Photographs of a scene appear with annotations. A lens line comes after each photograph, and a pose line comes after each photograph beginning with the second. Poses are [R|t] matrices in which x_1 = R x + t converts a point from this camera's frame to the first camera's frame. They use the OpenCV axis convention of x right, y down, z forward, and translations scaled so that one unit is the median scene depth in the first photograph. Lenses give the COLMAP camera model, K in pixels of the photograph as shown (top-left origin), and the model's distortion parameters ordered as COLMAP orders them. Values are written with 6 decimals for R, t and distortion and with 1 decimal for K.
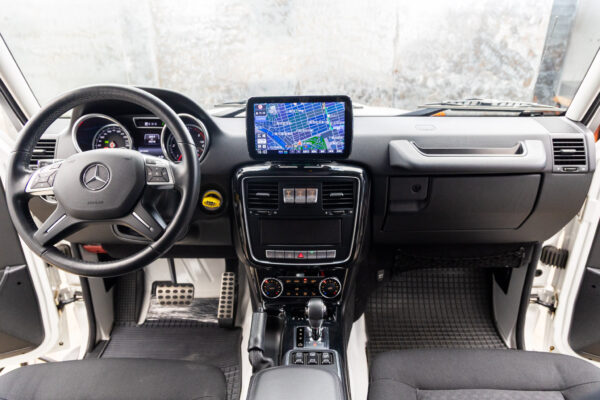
lens RADIAL K [[425.0, 0, 300.0], [0, 425.0, 200.0], [0, 0, 1]] dist [-0.003523, -0.001643]
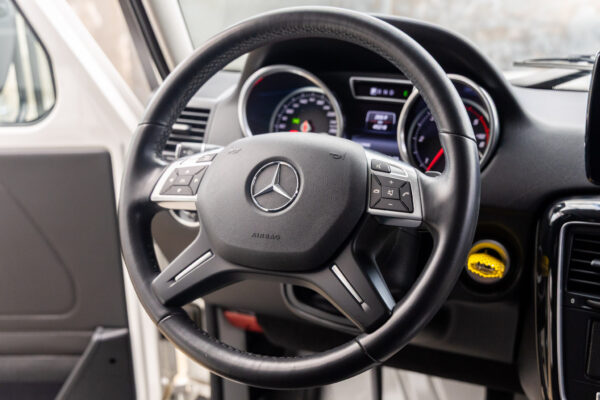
lens RADIAL K [[847.3, 0, 300.0], [0, 847.3, 200.0], [0, 0, 1]] dist [-0.002175, 0.006000]
pose [[0.919127, 0.111478, -0.377860, -0.054391], [-0.136337, 0.989871, -0.039597, -0.001574], [0.369618, 0.087911, 0.925016, 0.061862]]
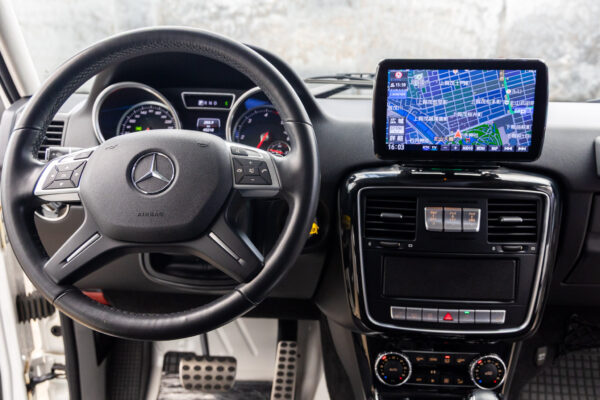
lens RADIAL K [[587.4, 0, 300.0], [0, 587.4, 200.0], [0, 0, 1]] dist [0.010142, 0.009291]
pose [[0.999169, 0.030275, -0.027291, -0.195493], [-0.032287, 0.996538, -0.076615, 0.033994], [0.024877, 0.077433, 0.996687, 0.133496]]
